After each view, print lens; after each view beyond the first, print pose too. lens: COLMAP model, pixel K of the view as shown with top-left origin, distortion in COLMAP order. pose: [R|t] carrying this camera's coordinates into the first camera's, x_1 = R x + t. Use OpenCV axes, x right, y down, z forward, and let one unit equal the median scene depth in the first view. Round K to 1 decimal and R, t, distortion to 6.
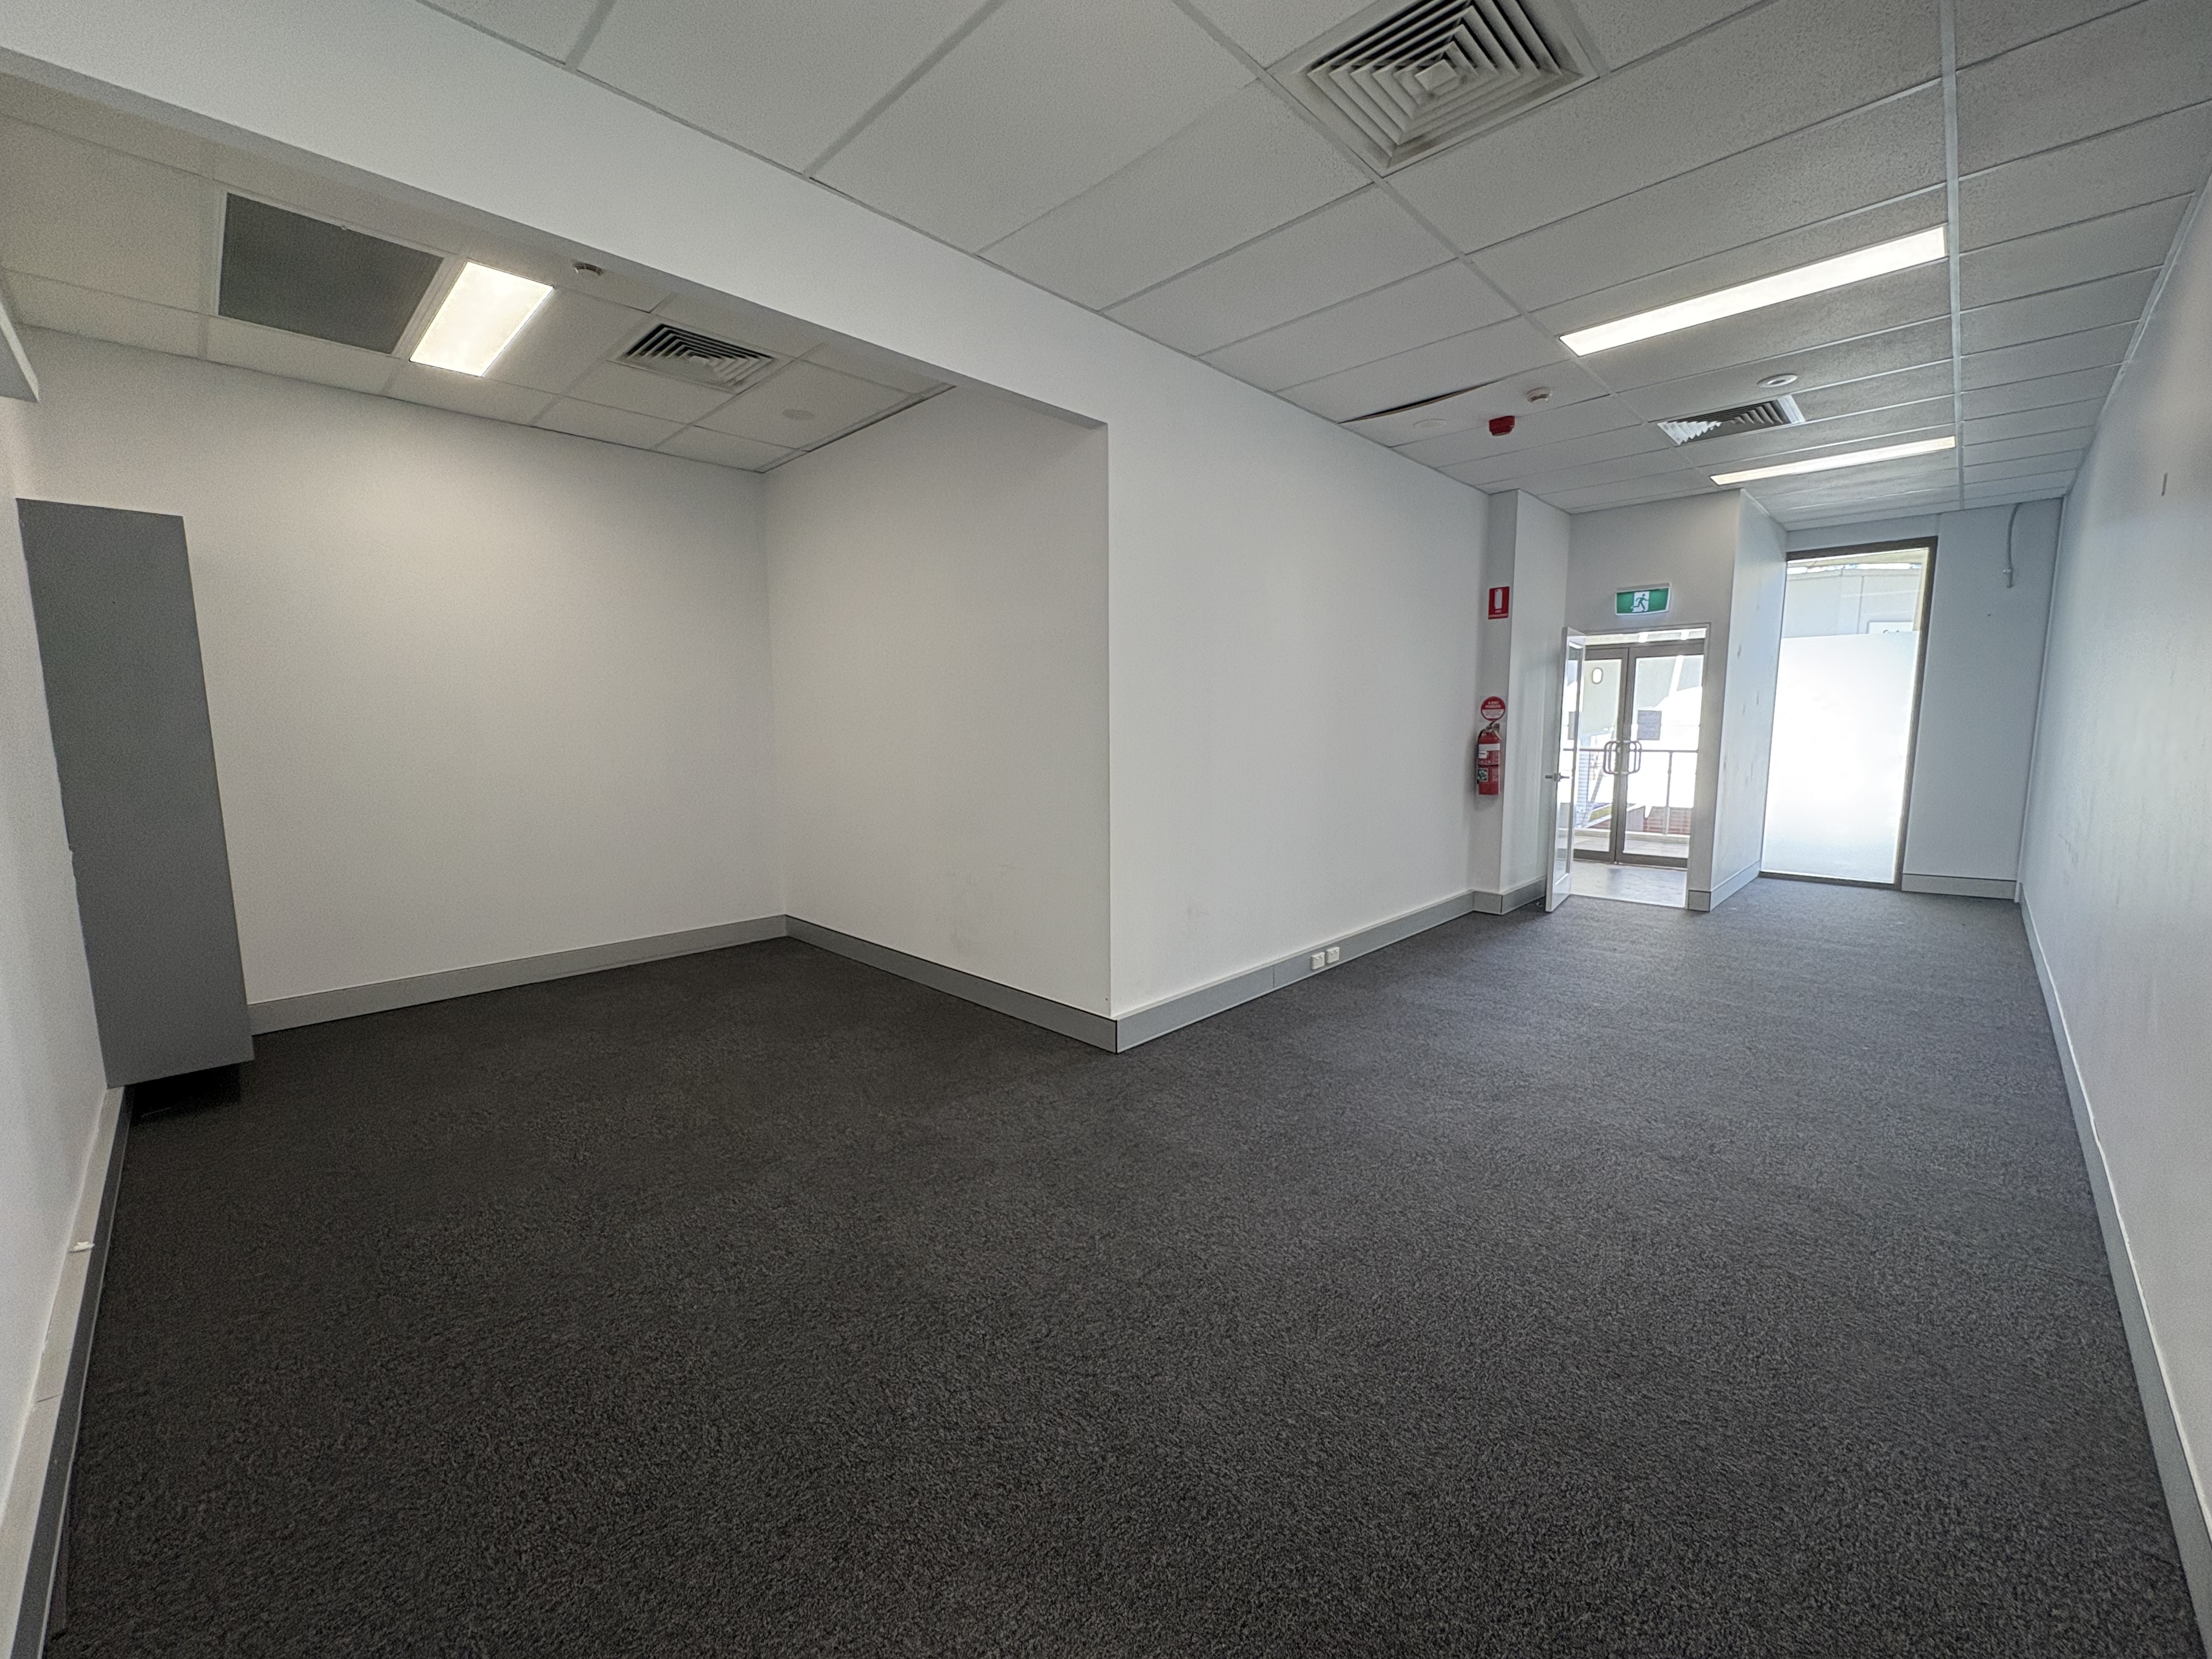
lens RADIAL K [[880.8, 0, 1106.8], [0, 880.8, 828.9], [0, 0, 1]] dist [0.001390, -0.000341]
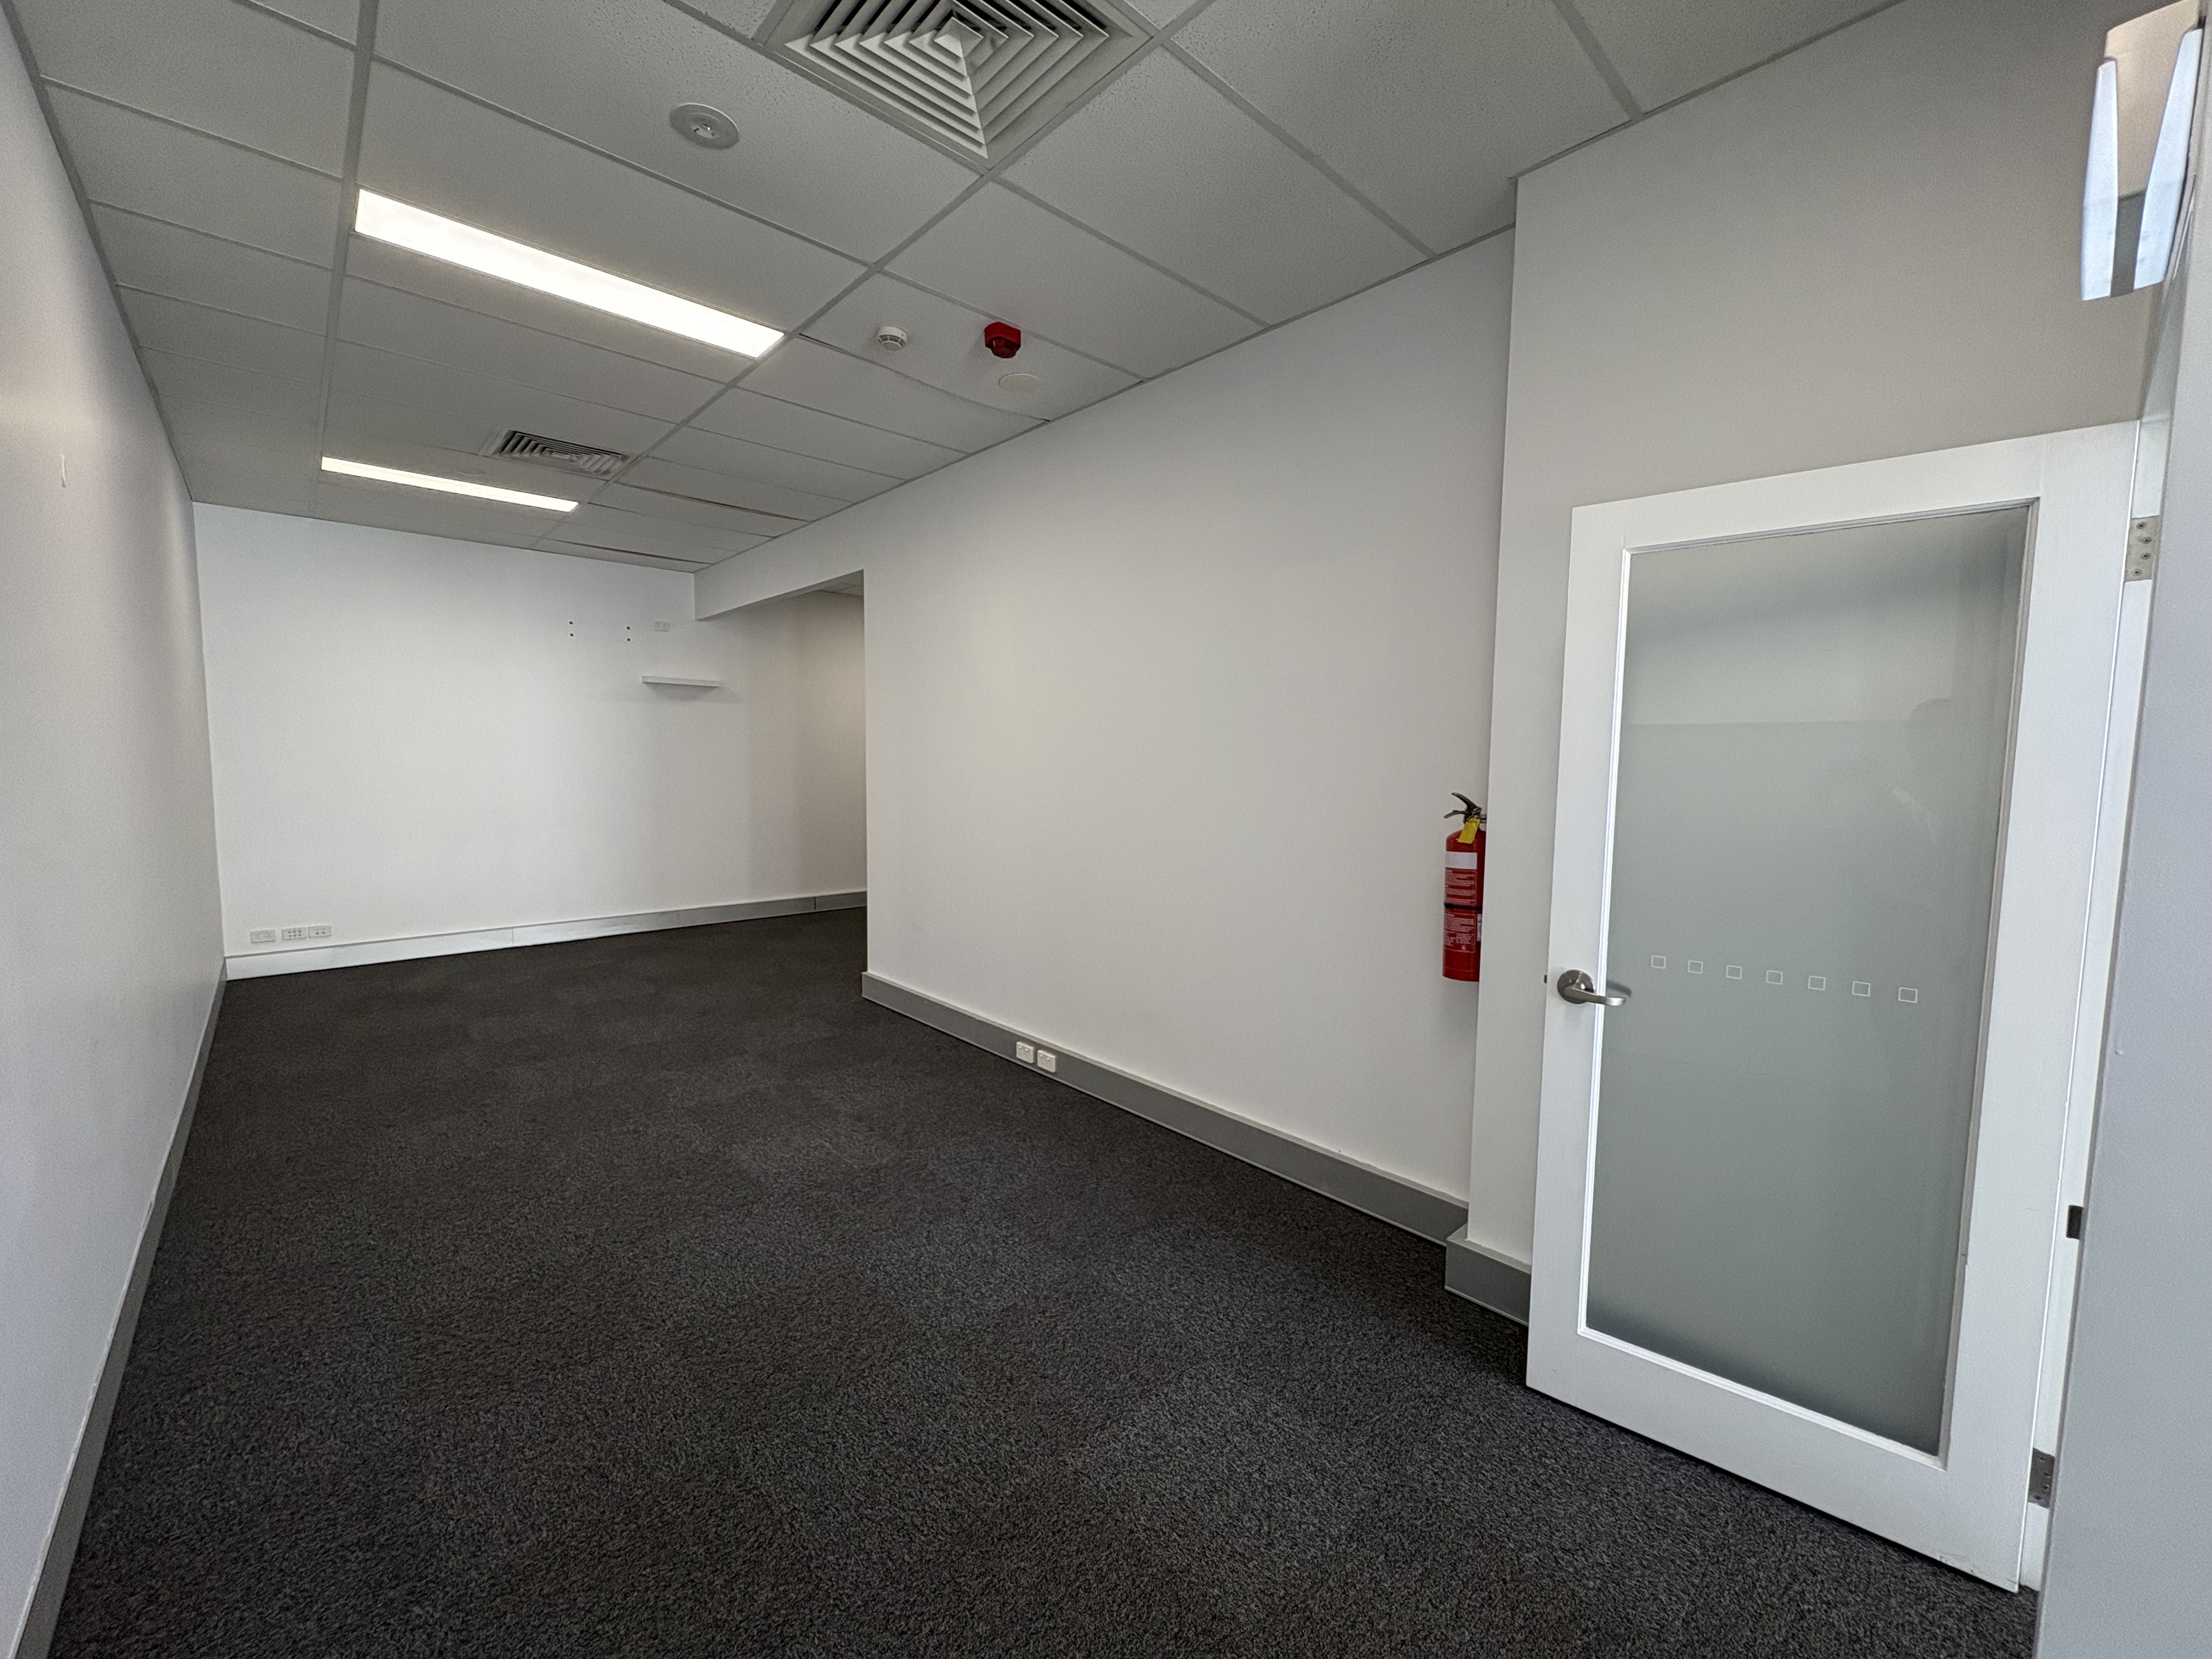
lens RADIAL K [[880.8, 0, 1105.9], [0, 880.8, 830.0], [0, 0, 1]] dist [0.001390, -0.000341]
pose [[-0.058546, 0.092545, -0.993986, 1.063244], [-0.129619, 0.986560, 0.099488, -0.159610], [0.989834, 0.134664, -0.045763, 1.079525]]
